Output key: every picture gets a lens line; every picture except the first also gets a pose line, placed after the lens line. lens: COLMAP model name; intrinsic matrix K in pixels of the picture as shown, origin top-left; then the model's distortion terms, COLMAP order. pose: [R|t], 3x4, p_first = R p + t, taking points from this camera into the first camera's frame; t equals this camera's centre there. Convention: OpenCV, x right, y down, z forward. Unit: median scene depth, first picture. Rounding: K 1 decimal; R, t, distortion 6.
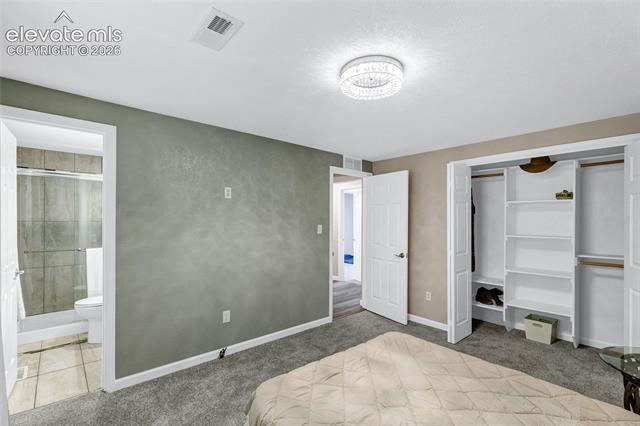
lens RADIAL K [[299.5, 0, 326.1], [0, 299.5, 217.7], [0, 0, 1]] dist [0.000406, 0.000115]
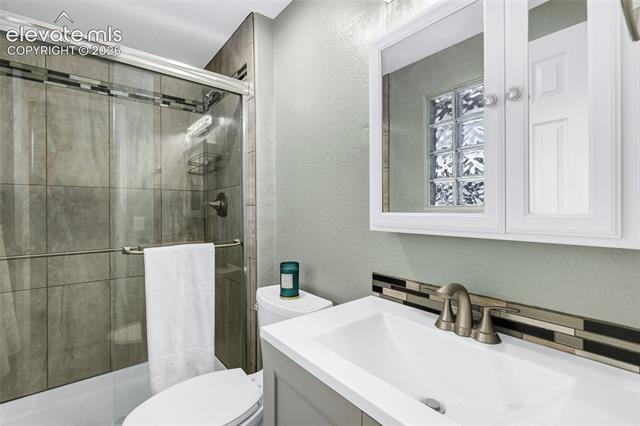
lens RADIAL K [[299.5, 0, 318.3], [0, 299.5, 211.8], [0, 0, 1]] dist [0.000406, 0.000115]
pose [[0.998478, 0.003274, -0.055056, -0.497510], [-0.002557, 0.999911, 0.013081, 0.043541], [0.055094, -0.012921, 0.998398, 0.560888]]
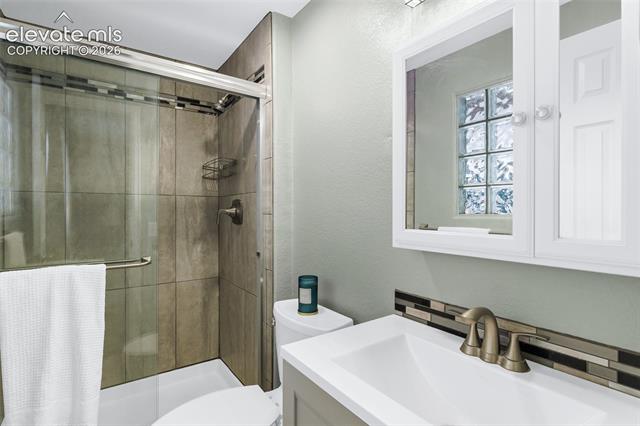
lens RADIAL K [[325.4, 0, 317.4], [0, 325.4, 210.3], [0, 0, 1]] dist [0.000643, 0.000247]
pose [[0.993527, 0.010337, -0.113125, -0.498808], [-0.010233, 0.999947, 0.001497, 0.033501], [0.113134, -0.000329, 0.993580, 0.546486]]
